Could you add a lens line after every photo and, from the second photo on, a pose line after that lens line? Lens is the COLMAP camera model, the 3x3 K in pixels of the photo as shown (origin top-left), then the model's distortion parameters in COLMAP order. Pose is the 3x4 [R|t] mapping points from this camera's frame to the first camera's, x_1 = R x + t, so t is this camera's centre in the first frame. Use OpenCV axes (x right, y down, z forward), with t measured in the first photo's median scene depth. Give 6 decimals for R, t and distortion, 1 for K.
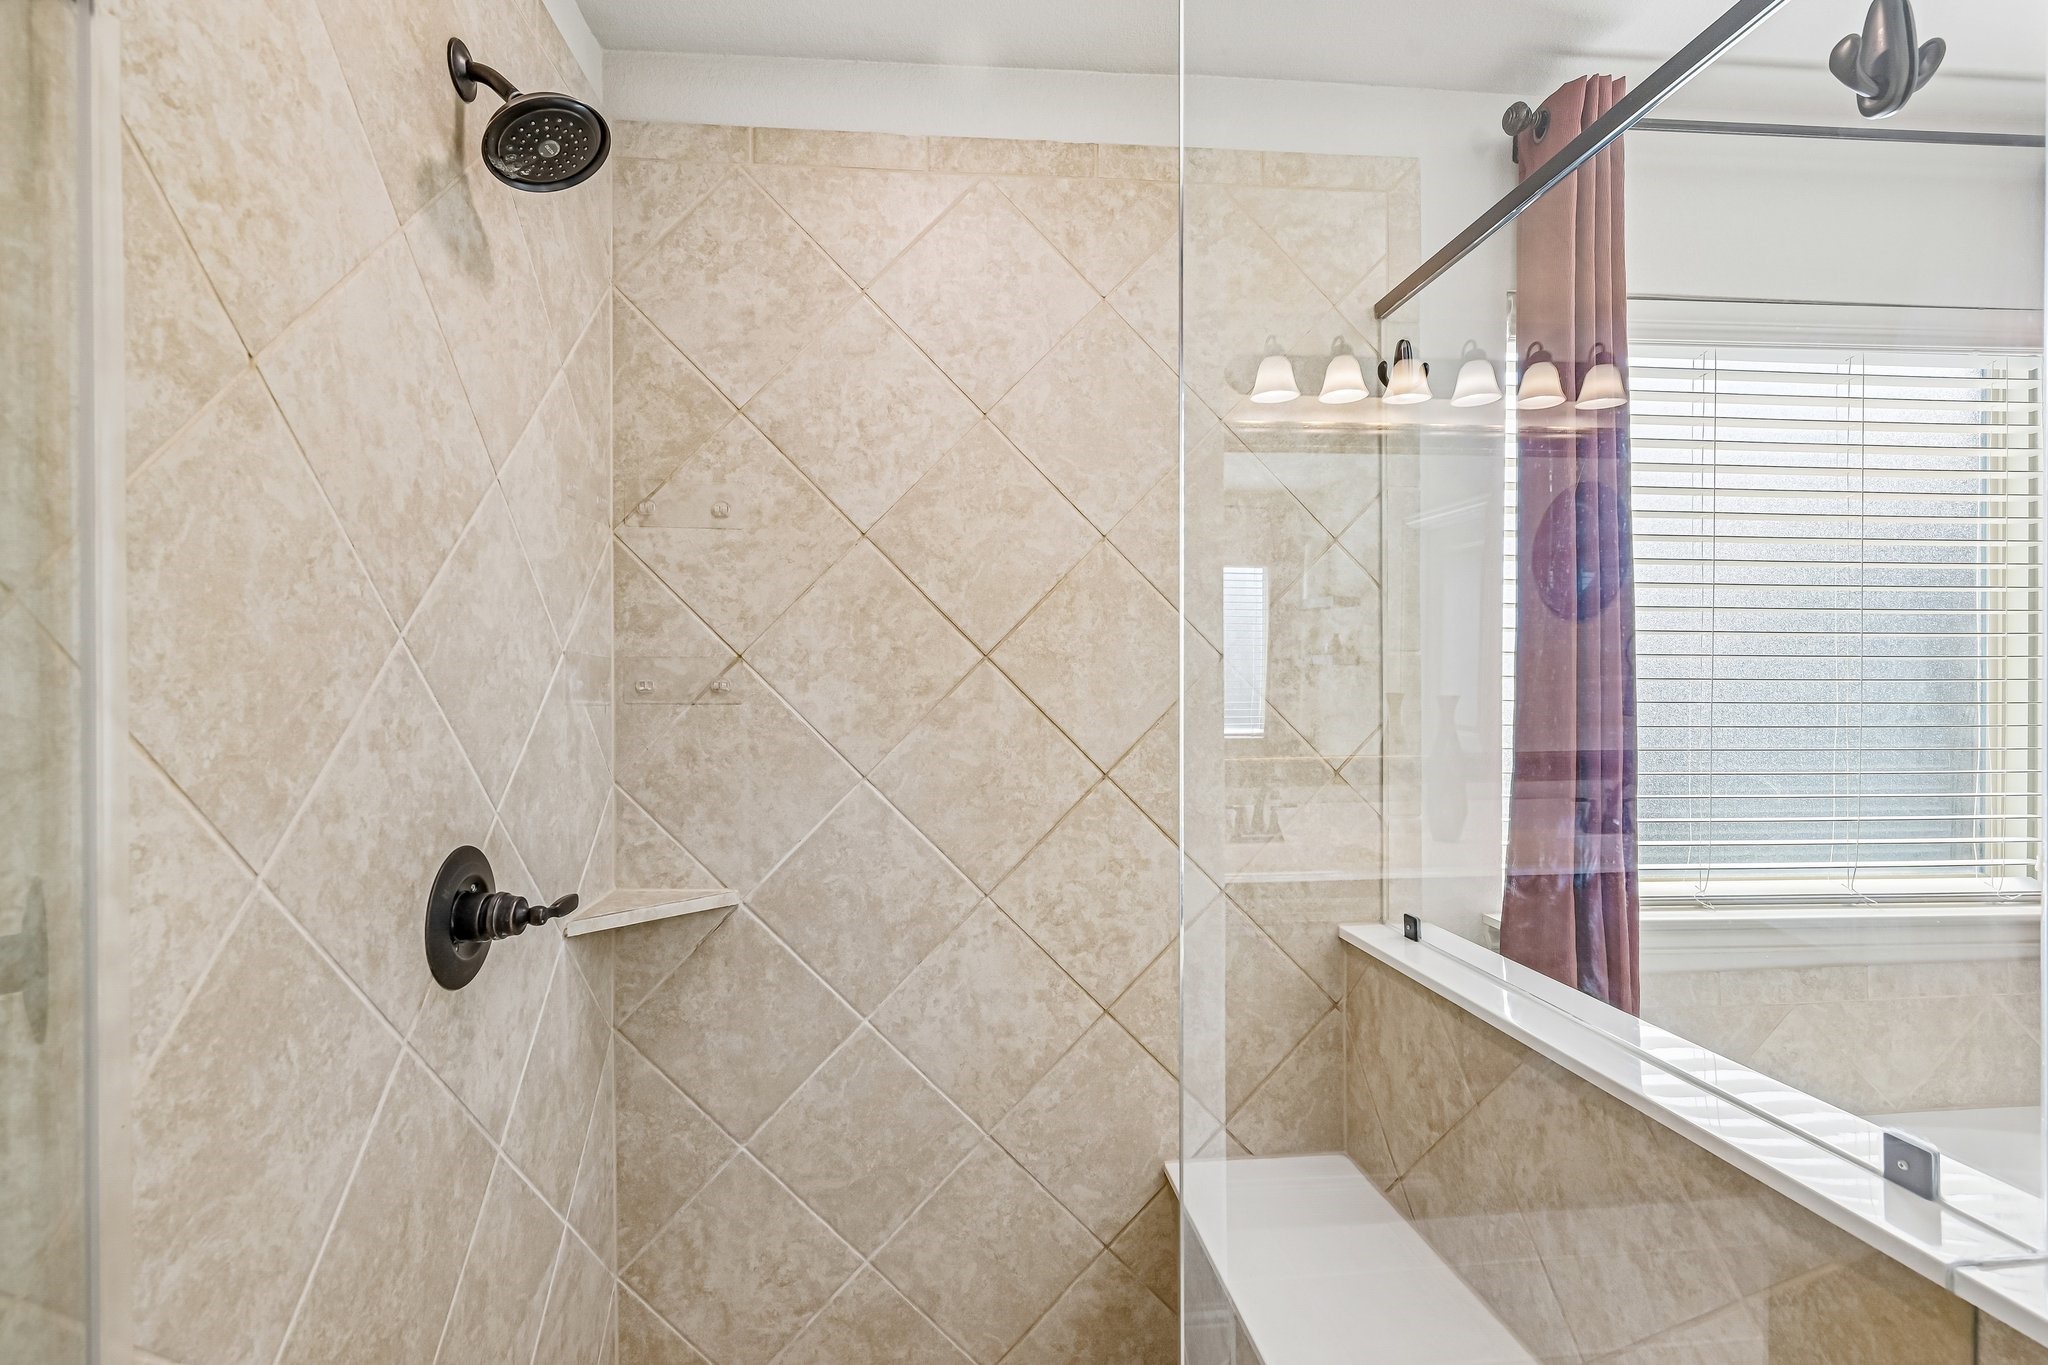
lens RADIAL K [[963.5, 0, 1024.0], [0, 963.5, 682.5], [0, 0, 1]] dist [0.000817, 0.000666]
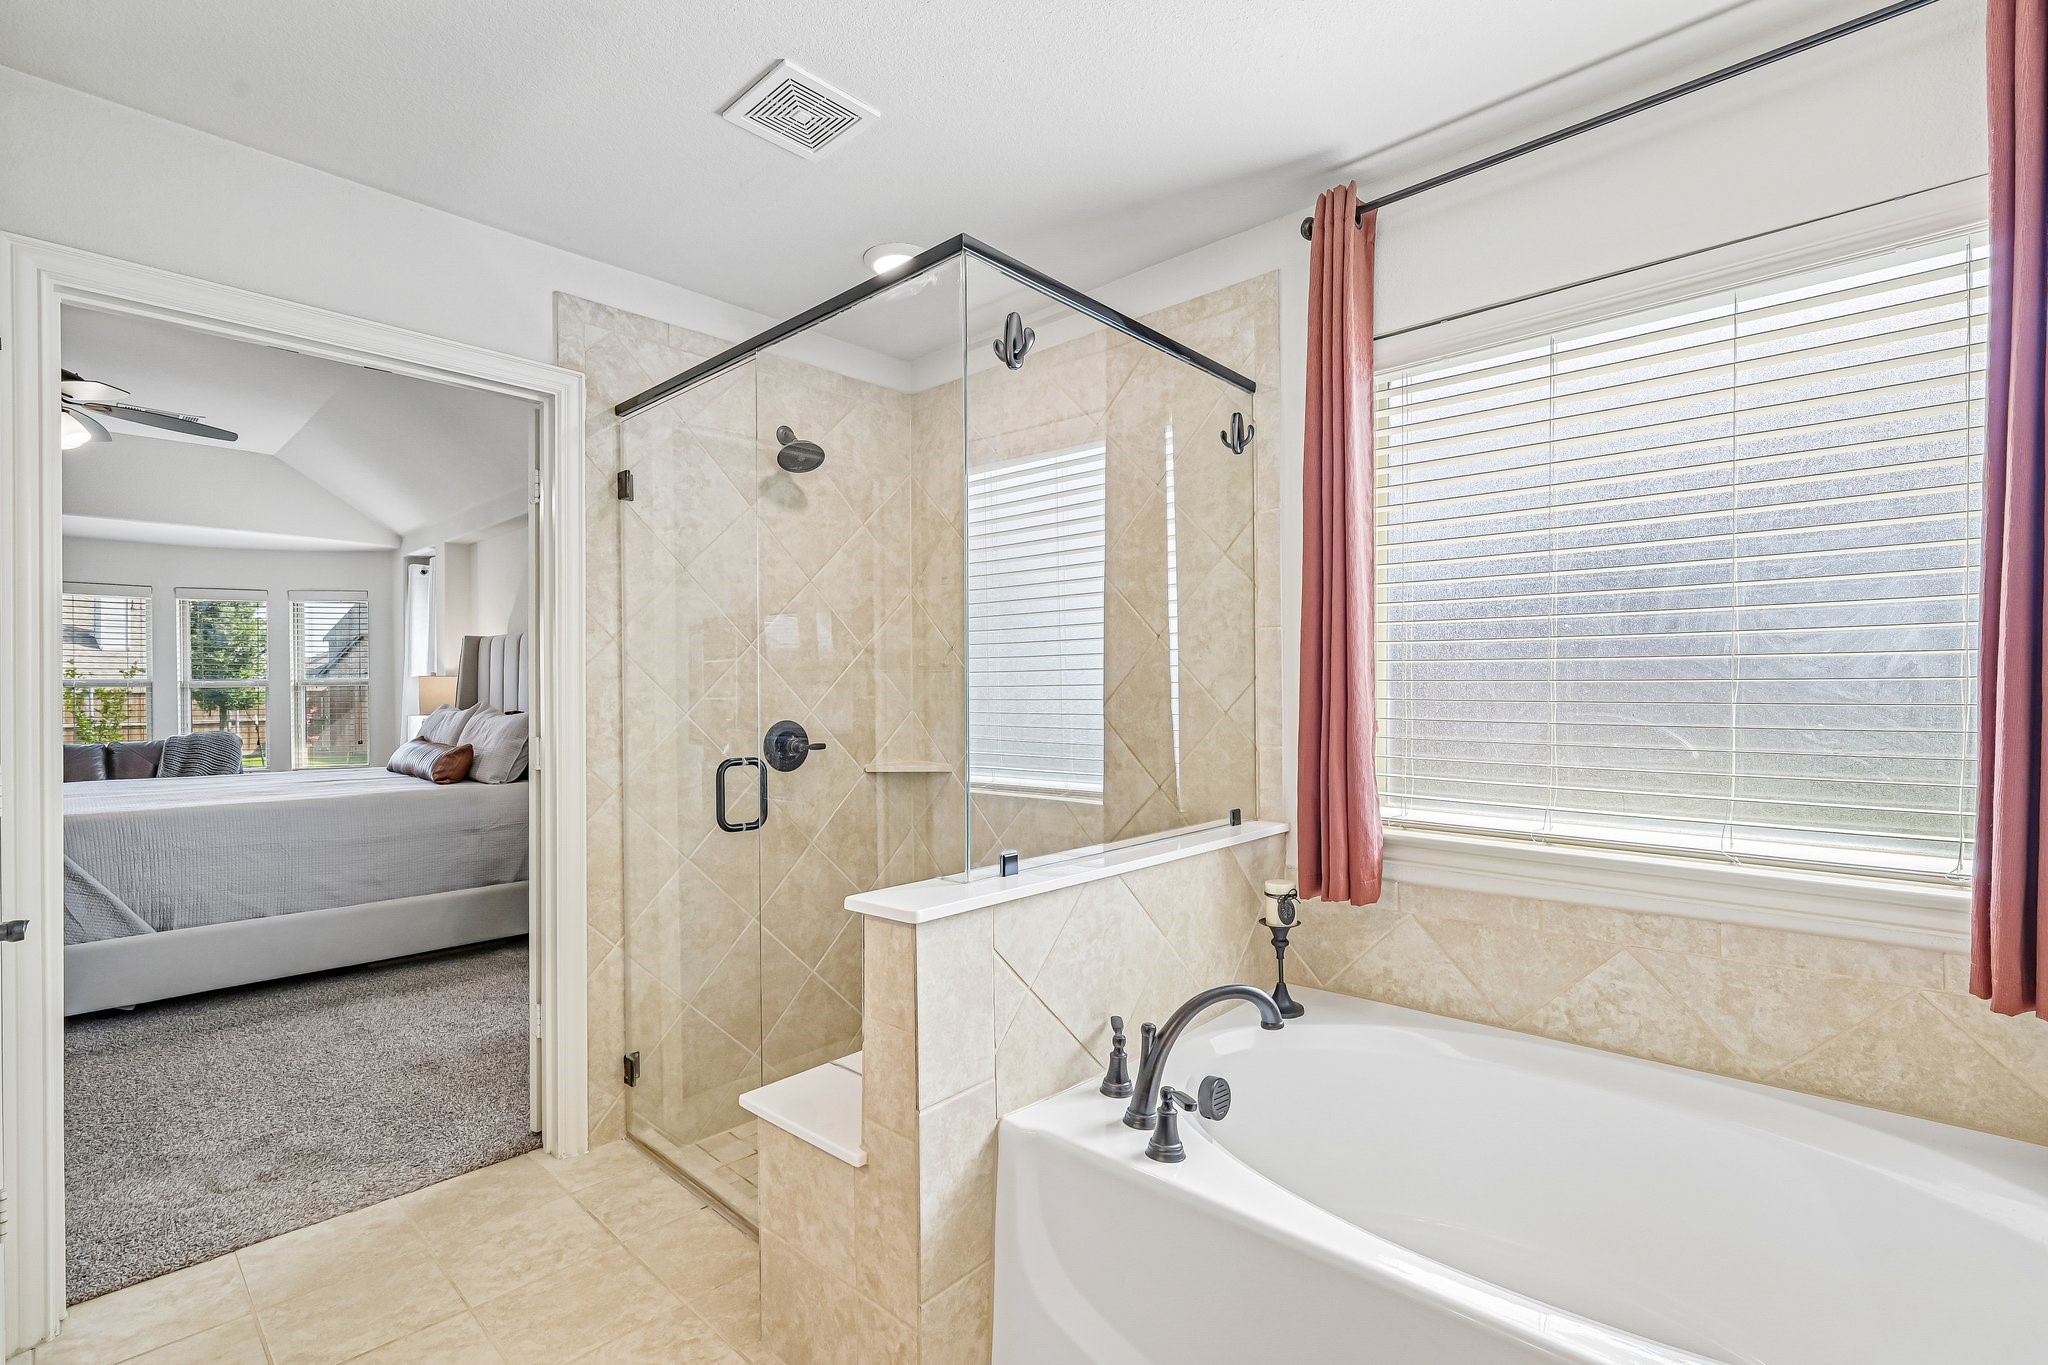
lens RADIAL K [[924.0, 0, 1024.0], [0, 924.0, 682.5], [0, 0, 1]] dist [-0.001444, -0.000317]
pose [[0.668259, -0.007280, -0.743893, 1.156383], [0.008839, 0.999959, -0.001846, 0.047013], [0.743876, -0.005342, 0.668296, -0.158107]]
